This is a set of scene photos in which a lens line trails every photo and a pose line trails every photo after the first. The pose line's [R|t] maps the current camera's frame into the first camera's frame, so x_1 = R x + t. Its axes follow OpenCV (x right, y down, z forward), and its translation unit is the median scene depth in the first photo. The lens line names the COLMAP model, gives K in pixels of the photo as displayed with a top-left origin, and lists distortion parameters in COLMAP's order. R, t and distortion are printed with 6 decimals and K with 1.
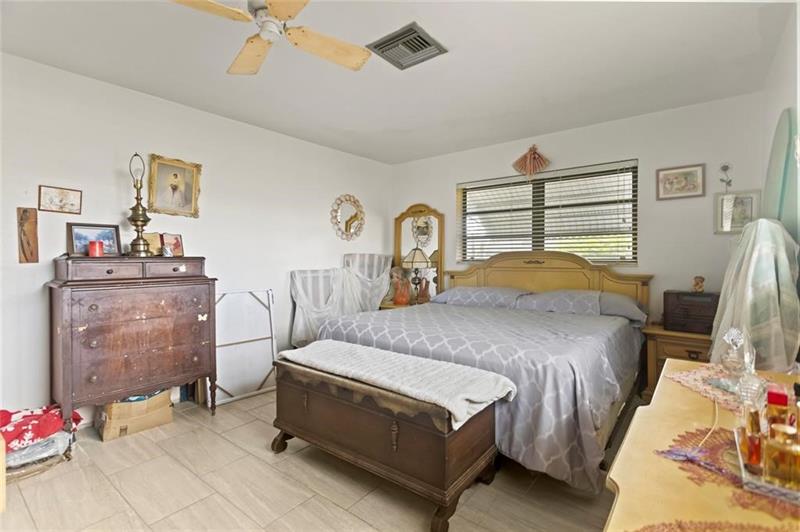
lens RADIAL K [[387.7, 0, 397.3], [0, 387.7, 262.4], [0, 0, 1]] dist [0.005566, -0.000640]
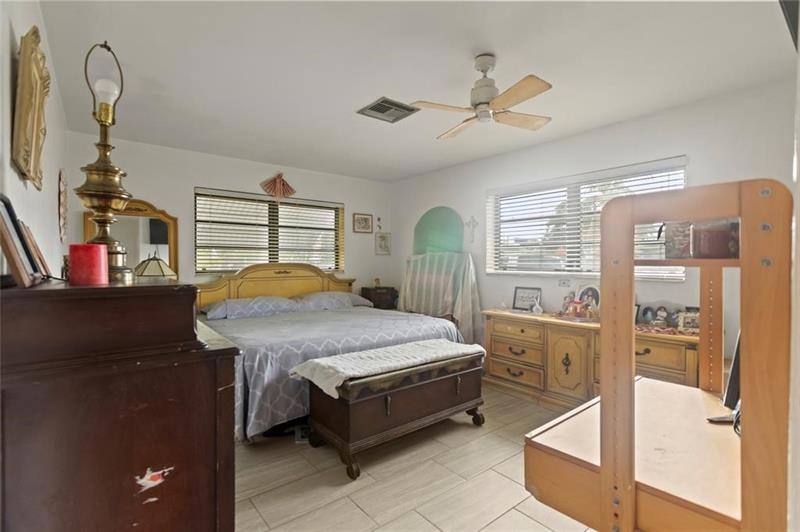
lens RADIAL K [[387.7, 0, 398.7], [0, 387.7, 265.9], [0, 0, 1]] dist [0.005566, -0.000640]
pose [[0.199020, -0.006127, 0.979976, -0.802140], [0.012922, 0.999910, 0.003628, -0.021922], [-0.979910, 0.011941, 0.199082, 0.460571]]
